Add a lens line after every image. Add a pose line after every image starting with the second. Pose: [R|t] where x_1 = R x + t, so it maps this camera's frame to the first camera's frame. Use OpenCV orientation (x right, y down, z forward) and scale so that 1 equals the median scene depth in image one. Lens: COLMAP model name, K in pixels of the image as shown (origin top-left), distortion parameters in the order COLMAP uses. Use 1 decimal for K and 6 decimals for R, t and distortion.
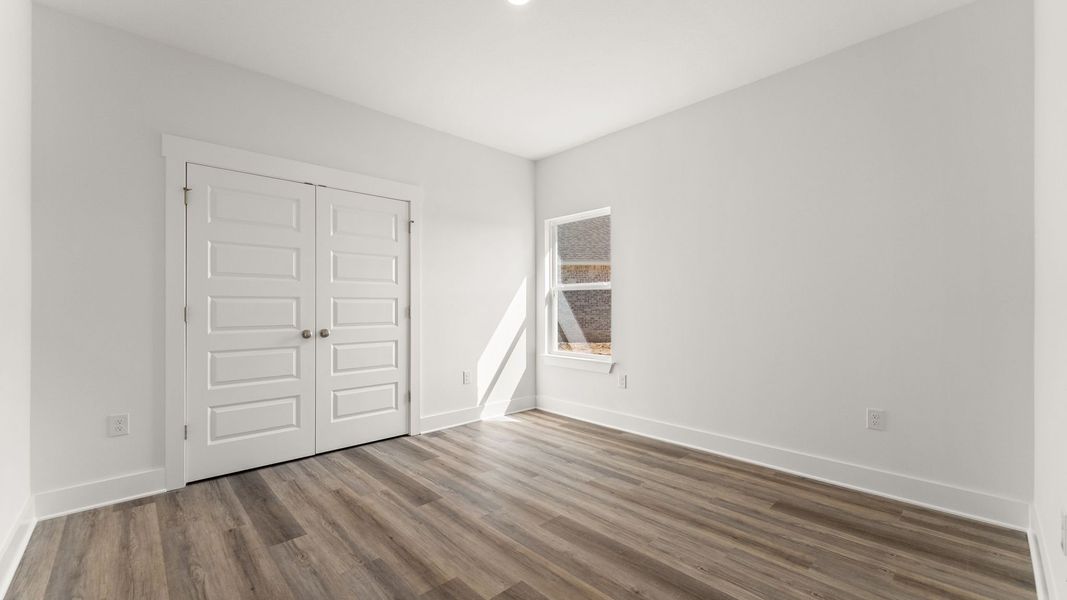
lens RADIAL K [[431.4, 0, 534.4], [0, 431.4, 304.5], [0, 0, 1]] dist [0.001916, 0.000049]
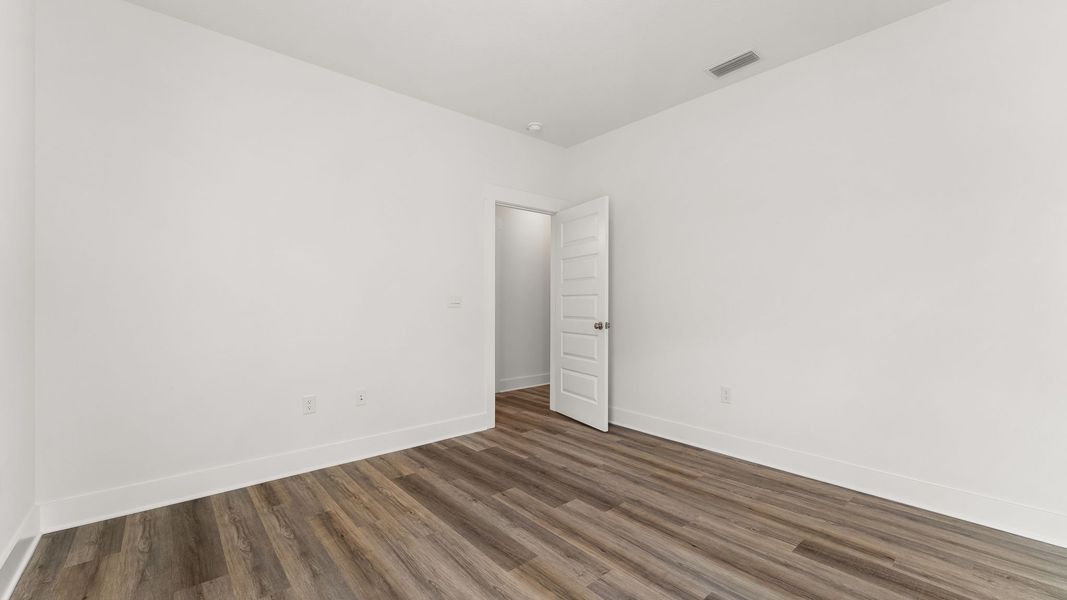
lens RADIAL K [[431.4, 0, 532.8], [0, 431.4, 302.5], [0, 0, 1]] dist [0.001916, 0.000049]
pose [[-0.998923, 0.003334, 0.046285, -0.023329], [0.002788, 0.999926, -0.011854, 0.014307], [-0.046321, -0.011712, -0.998858, 2.057412]]
